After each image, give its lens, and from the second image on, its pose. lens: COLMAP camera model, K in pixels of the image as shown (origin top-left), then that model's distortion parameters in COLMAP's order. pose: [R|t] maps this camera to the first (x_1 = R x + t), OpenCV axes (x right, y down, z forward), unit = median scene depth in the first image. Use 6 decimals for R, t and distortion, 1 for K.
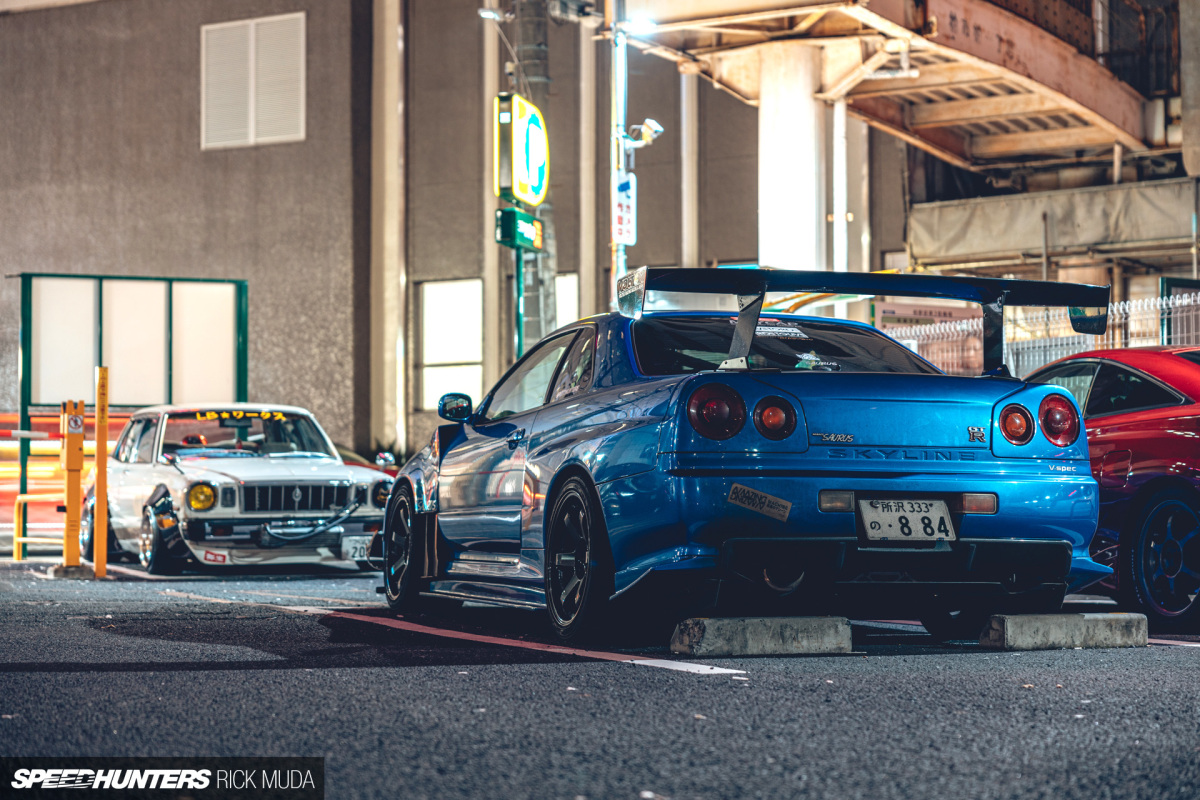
lens RADIAL K [[2388.5, 0, 598.7], [0, 2388.5, 399.8], [0, 0, 1]] dist [0.026287, 0.000000]
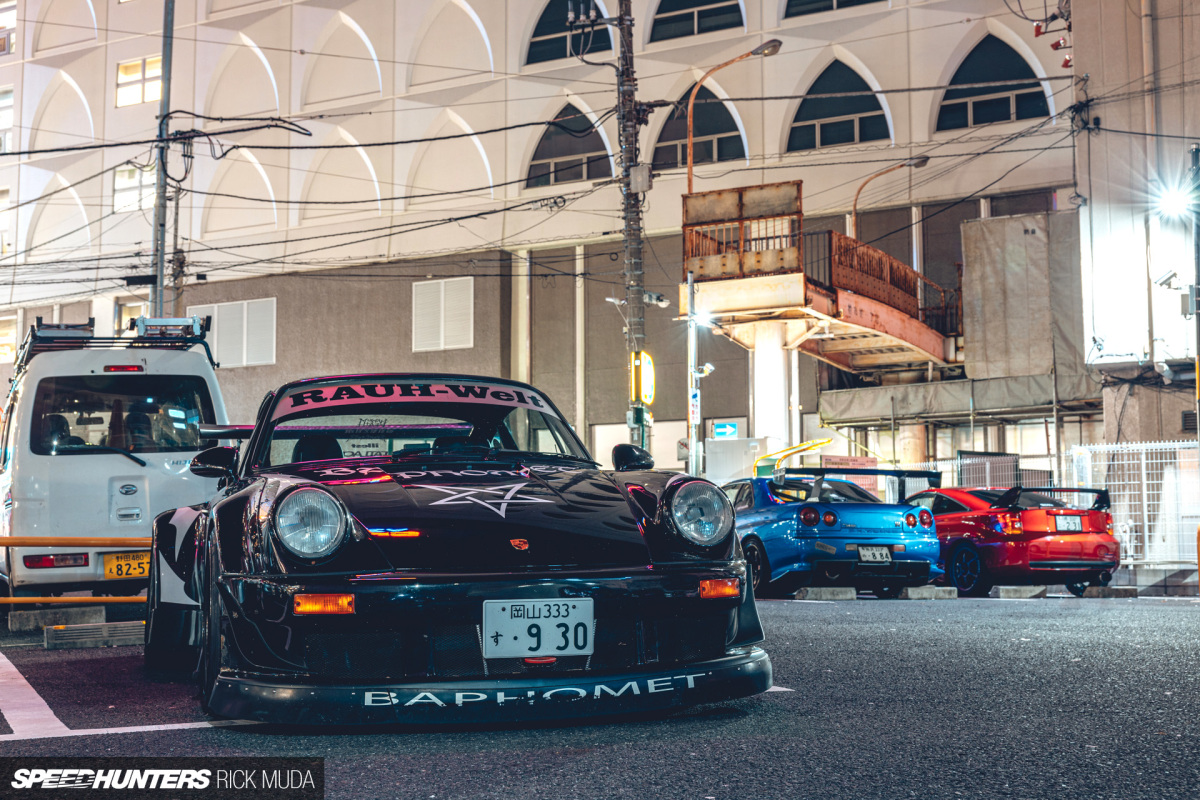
lens RADIAL K [[1622.9, 0, 602.4], [0, 1622.9, 399.4], [0, 0, 1]] dist [0.023617, 0.000000]
pose [[0.999791, 0.000589, 0.020441, -0.080611], [0.000469, 0.998662, -0.051702, -0.011724], [-0.020444, 0.051701, 0.998453, -0.323785]]
